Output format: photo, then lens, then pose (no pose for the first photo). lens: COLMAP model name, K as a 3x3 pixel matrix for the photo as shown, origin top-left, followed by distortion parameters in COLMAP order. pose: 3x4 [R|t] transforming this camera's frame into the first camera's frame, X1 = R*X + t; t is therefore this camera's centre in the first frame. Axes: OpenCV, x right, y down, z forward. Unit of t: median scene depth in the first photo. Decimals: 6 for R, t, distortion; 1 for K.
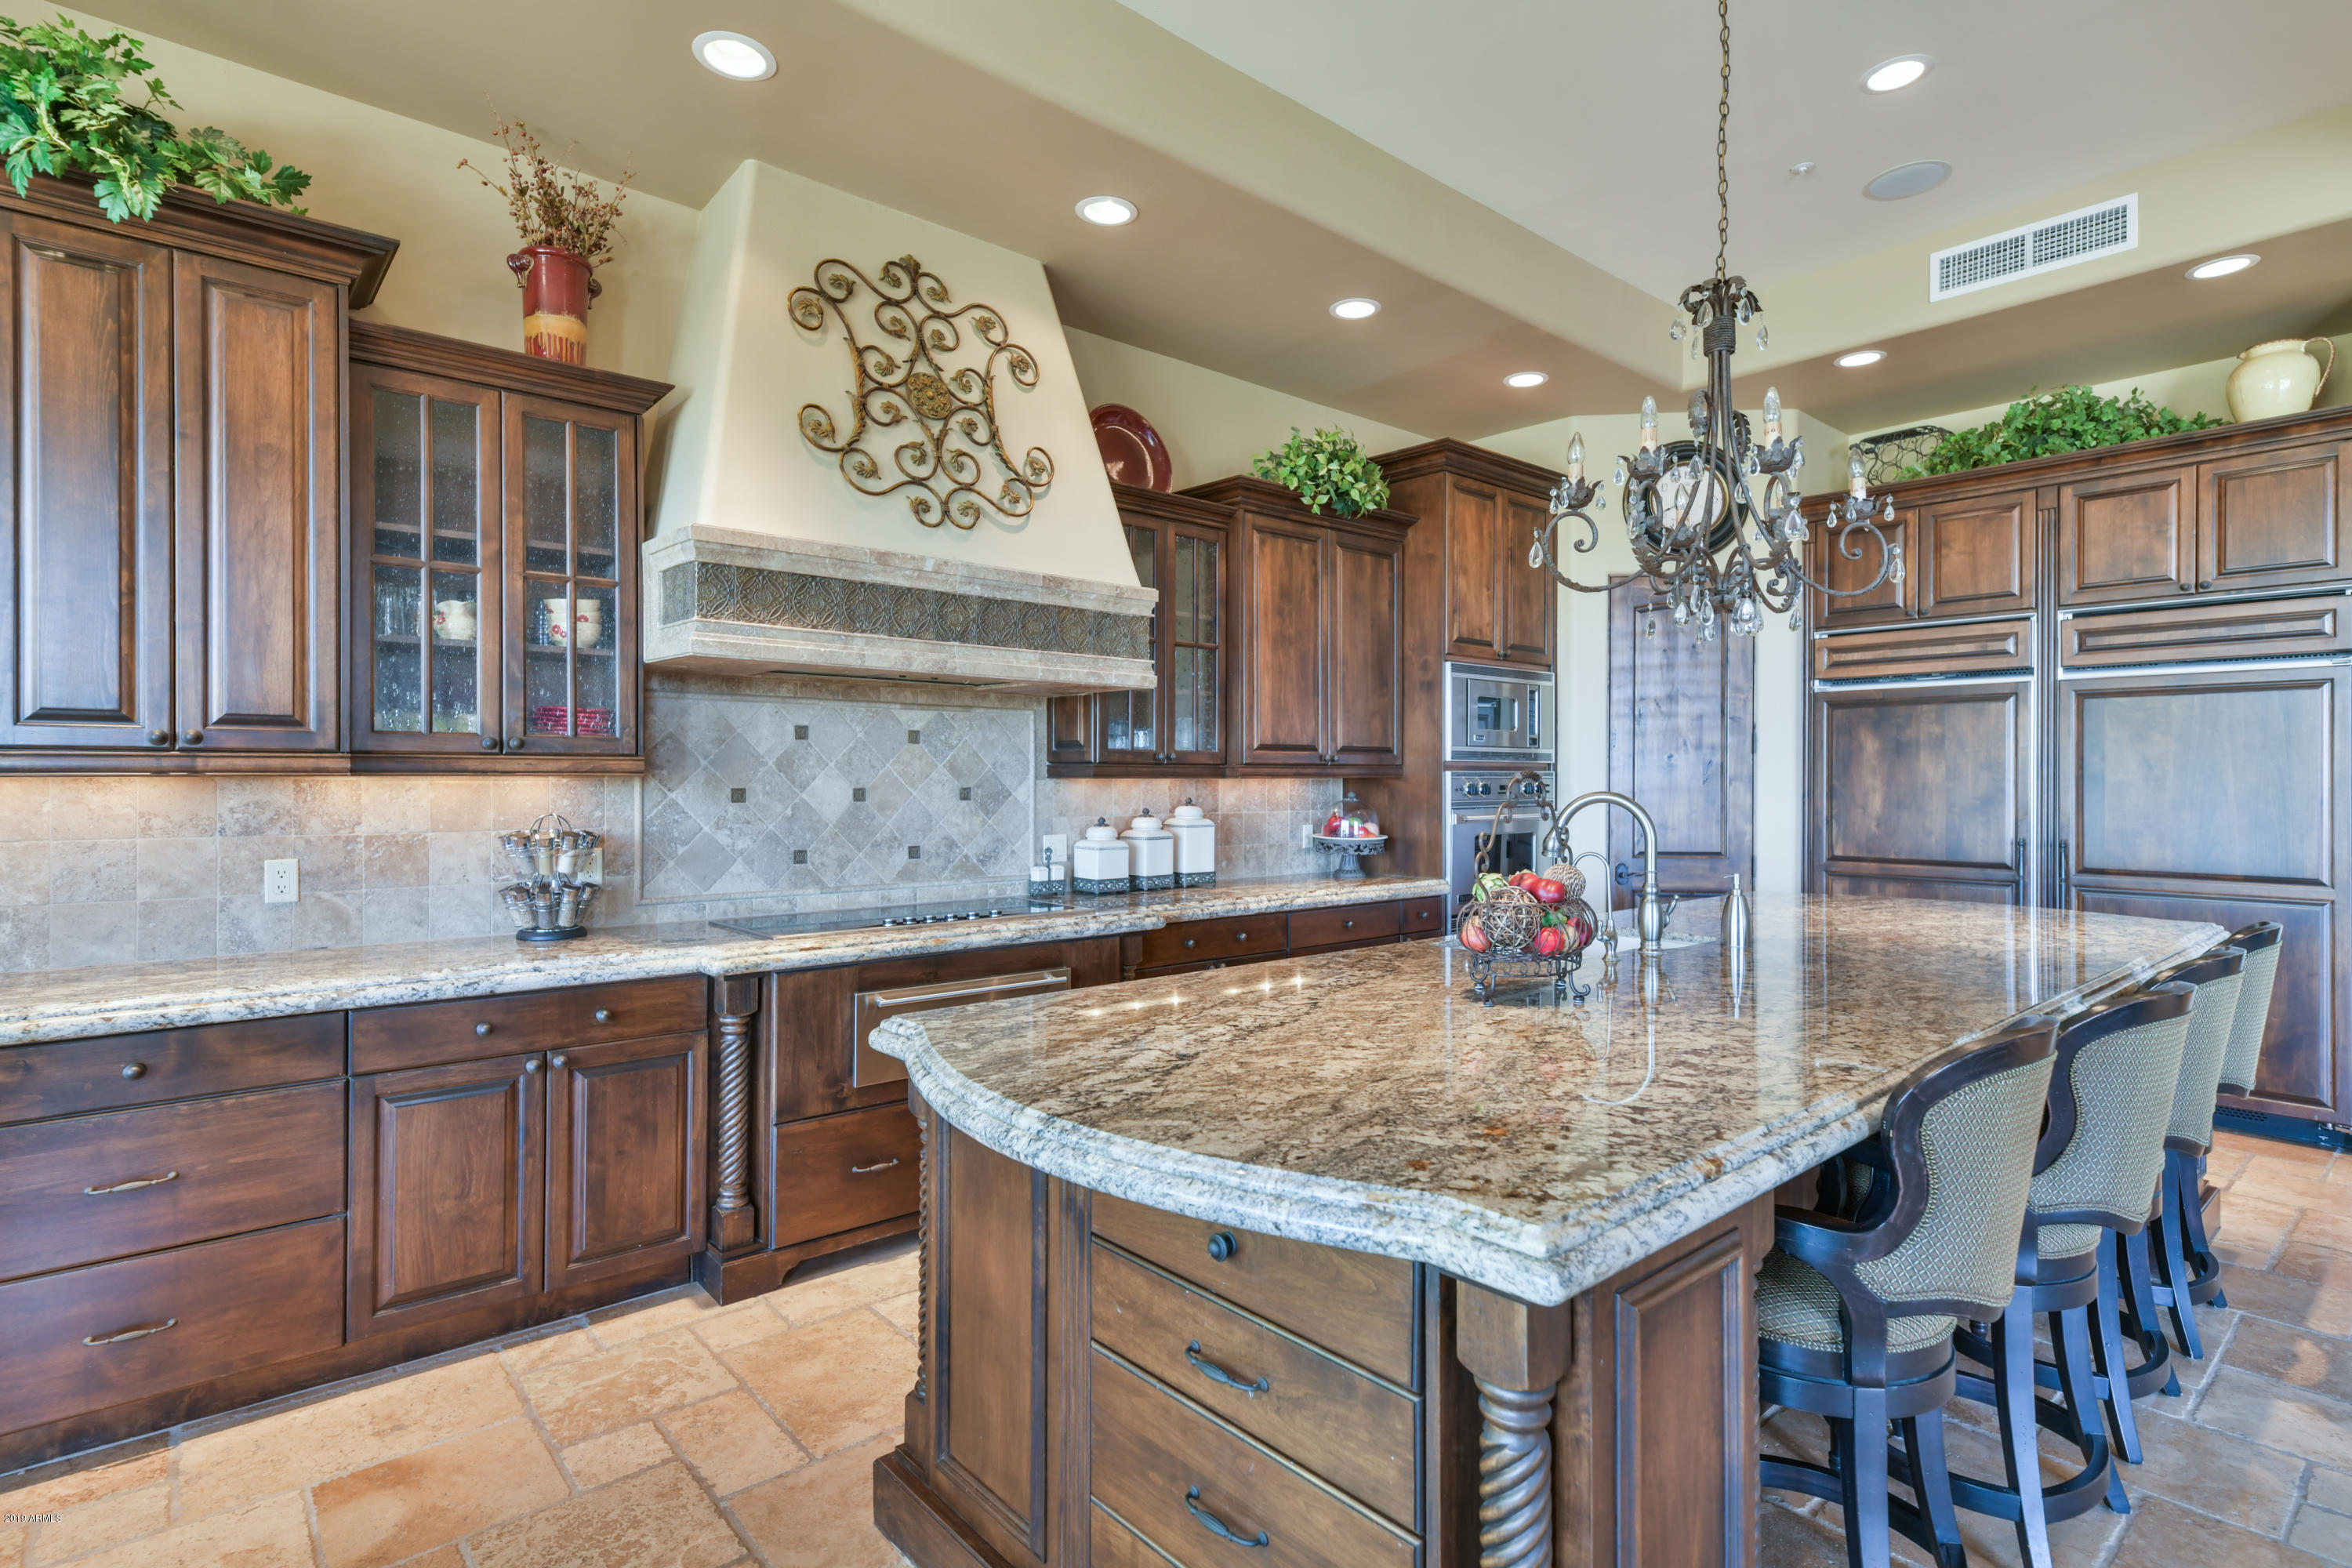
lens RADIAL K [[1160.8, 0, 1168.4], [0, 1160.8, 783.7], [0, 0, 1]] dist [0.013014, -0.000489]
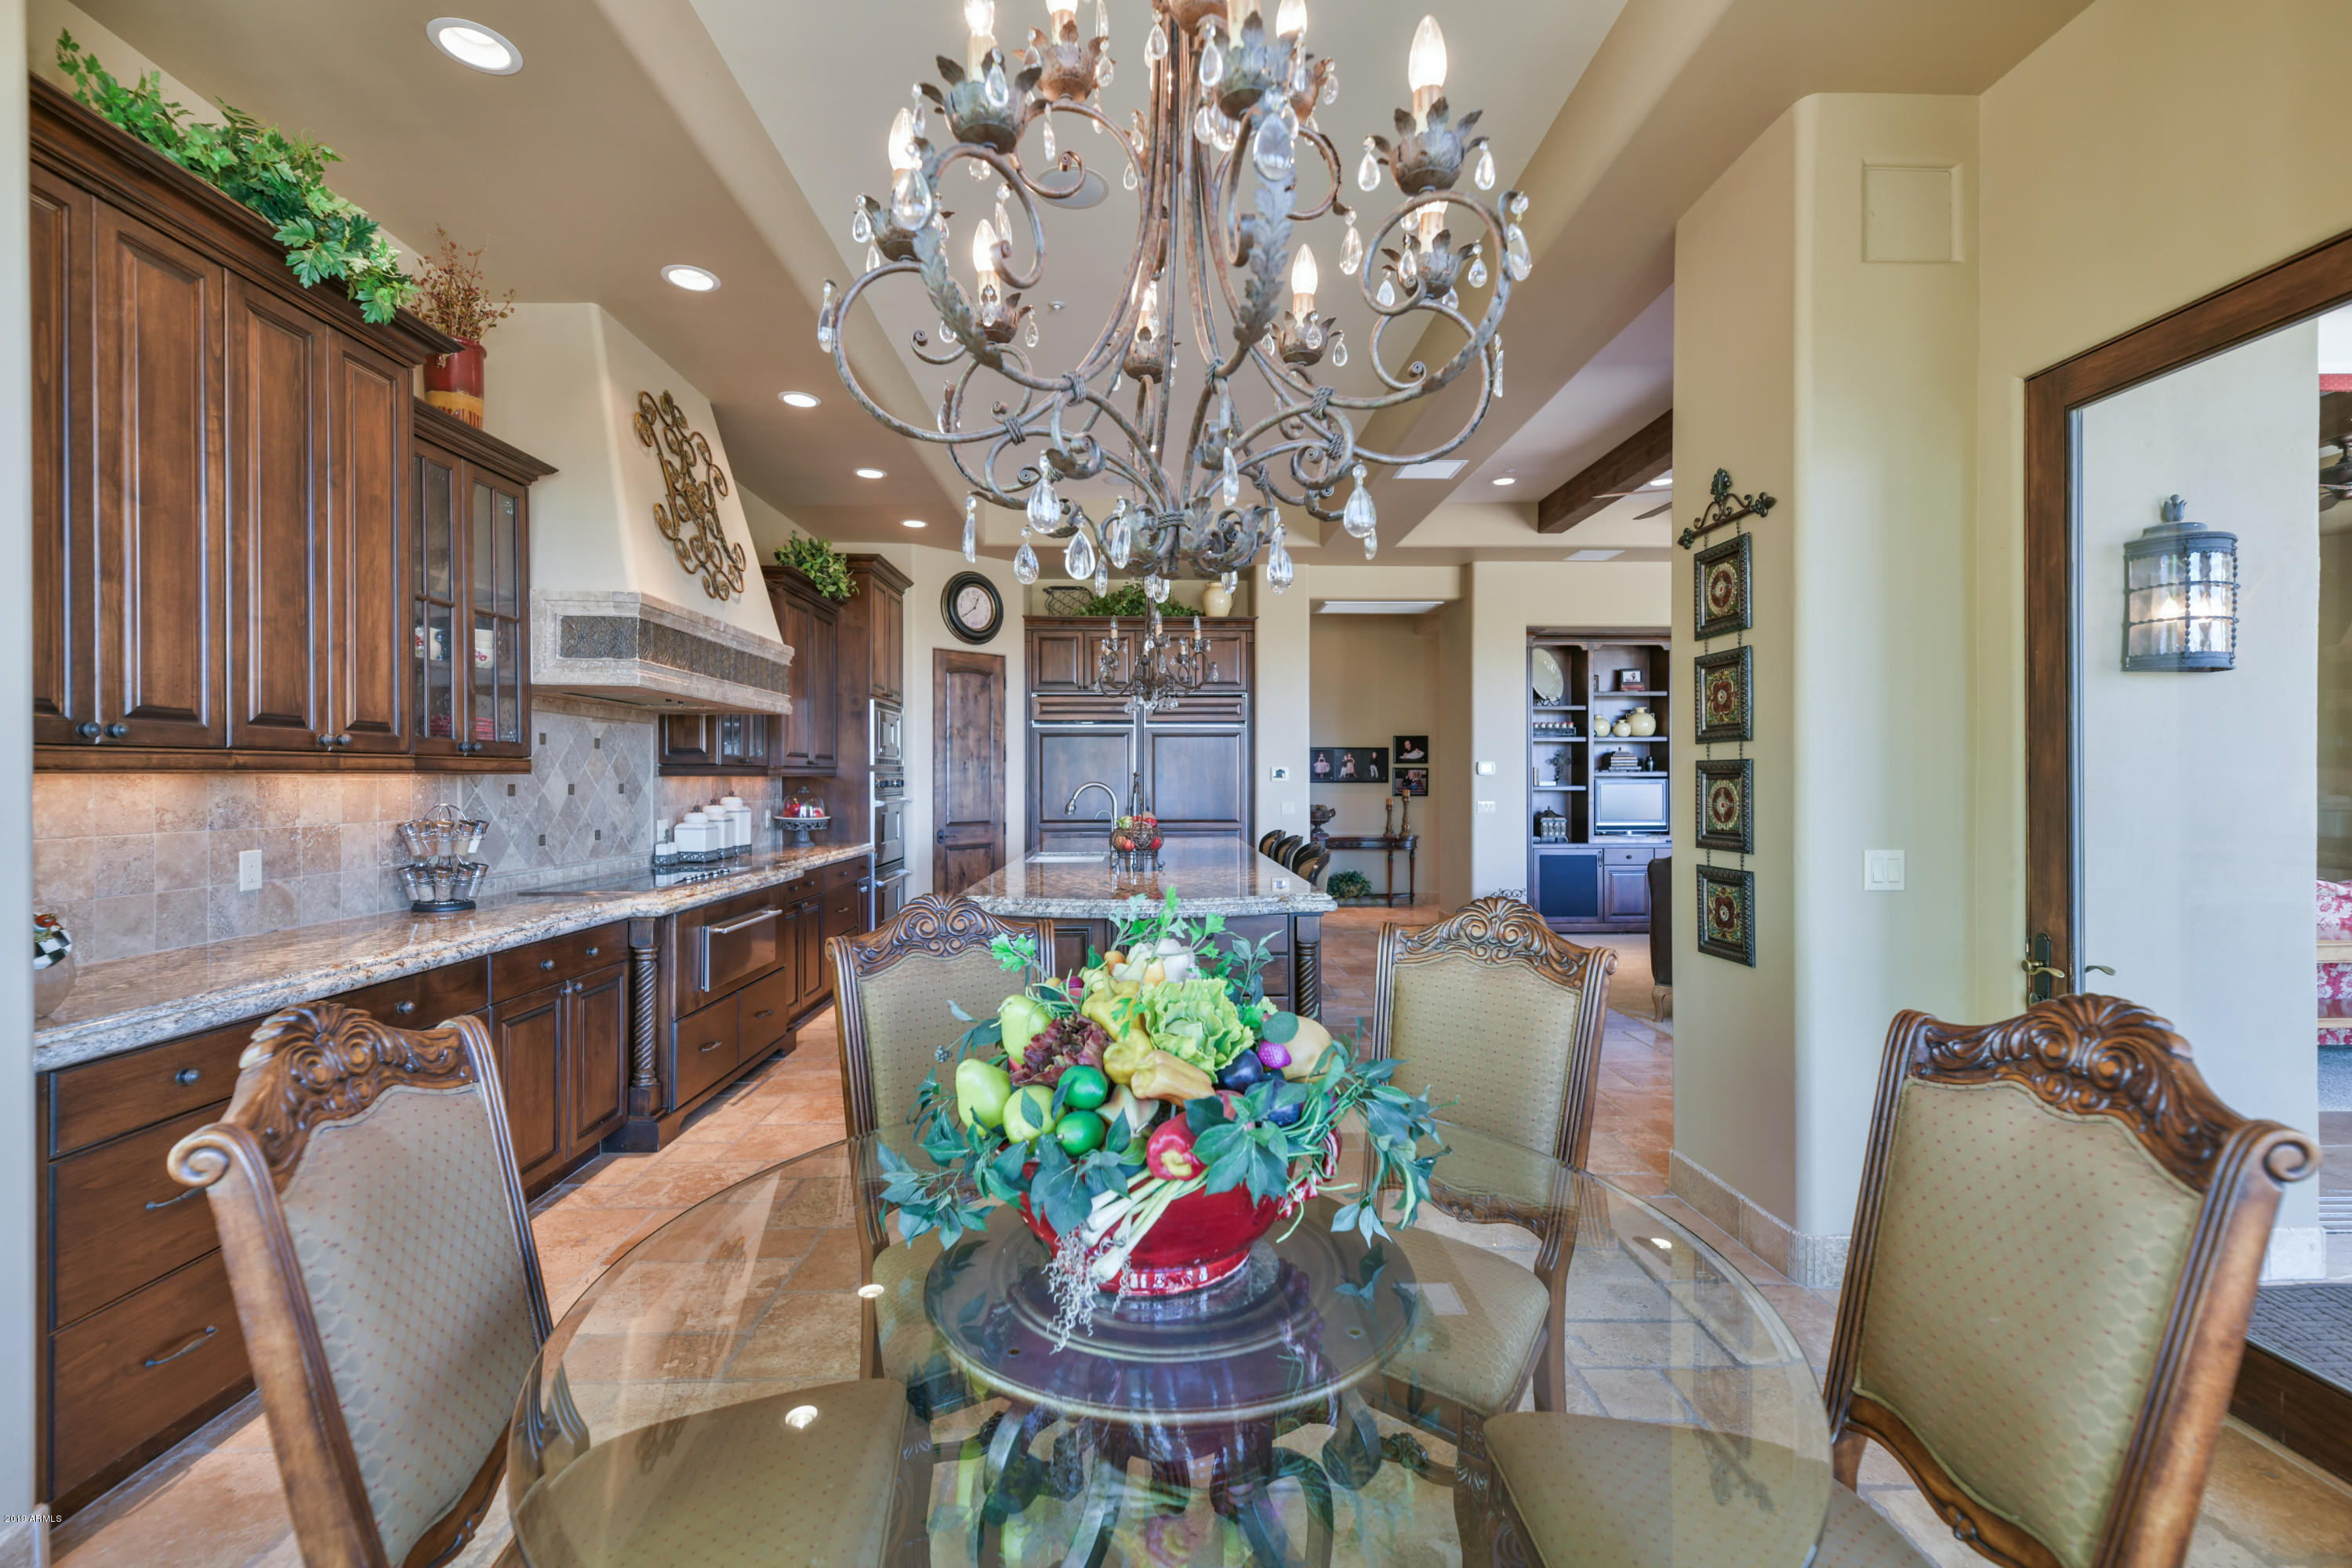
lens RADIAL K [[1065.7, 0, 1180.6], [0, 1065.7, 781.4], [0, 0, 1]] dist [-0.000101, 0.000089]
pose [[0.618316, -0.003931, 0.785920, -0.817831], [0.005382, 0.999985, 0.000767, 0.003983], [-0.785911, 0.003755, 0.618328, -0.234222]]
